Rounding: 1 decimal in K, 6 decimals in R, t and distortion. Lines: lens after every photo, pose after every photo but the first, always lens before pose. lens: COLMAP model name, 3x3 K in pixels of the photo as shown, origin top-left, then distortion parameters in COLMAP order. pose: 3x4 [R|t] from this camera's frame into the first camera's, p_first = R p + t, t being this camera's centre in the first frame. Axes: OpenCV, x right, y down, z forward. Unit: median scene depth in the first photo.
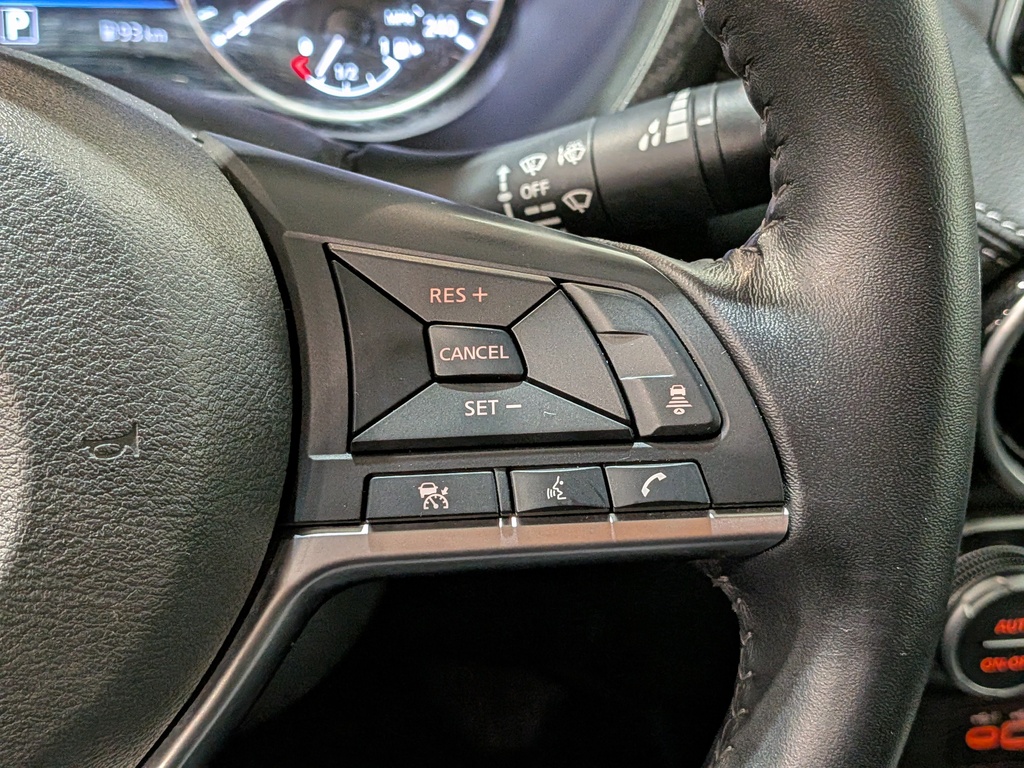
lens RADIAL K [[1508.2, 0, 539.0], [0, 1508.2, 395.1], [0, 0, 1]] dist [0.059079, -0.054101]
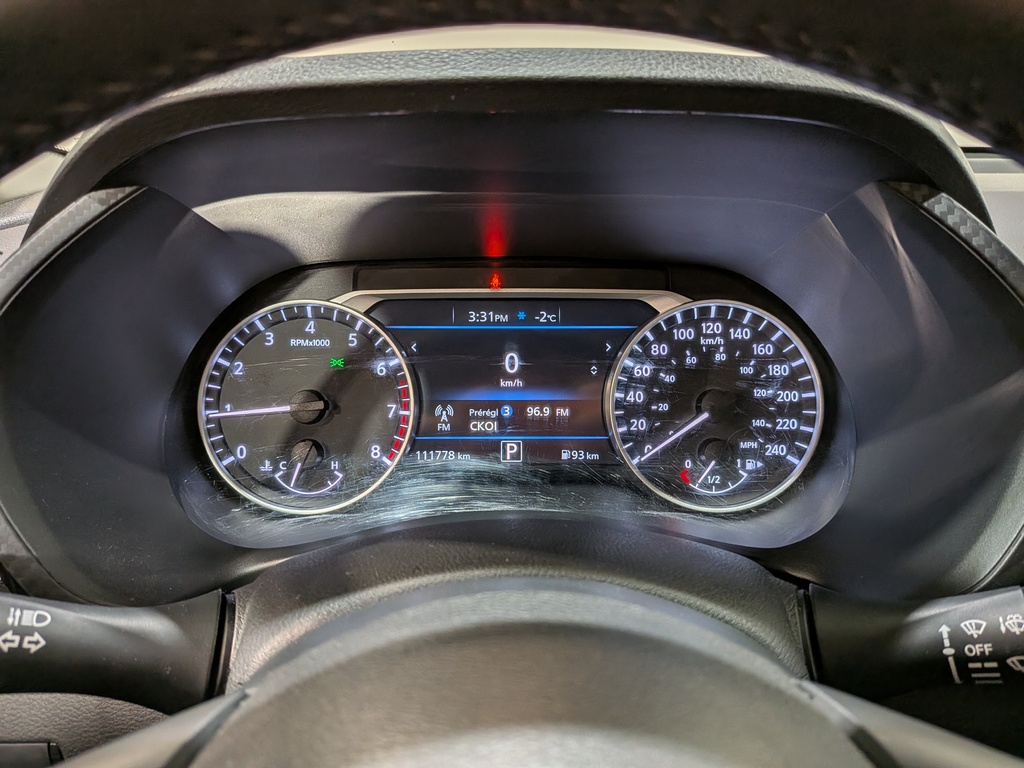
lens RADIAL K [[730.2, 0, 514.5], [0, 730.2, 388.8], [0, 0, 1]] dist [0.103643, -0.188095]
pose [[0.983393, -0.002345, -0.181476, -0.352359], [-0.031731, 0.982294, -0.184640, -0.293828], [0.178696, 0.187332, 0.965906, 0.408843]]
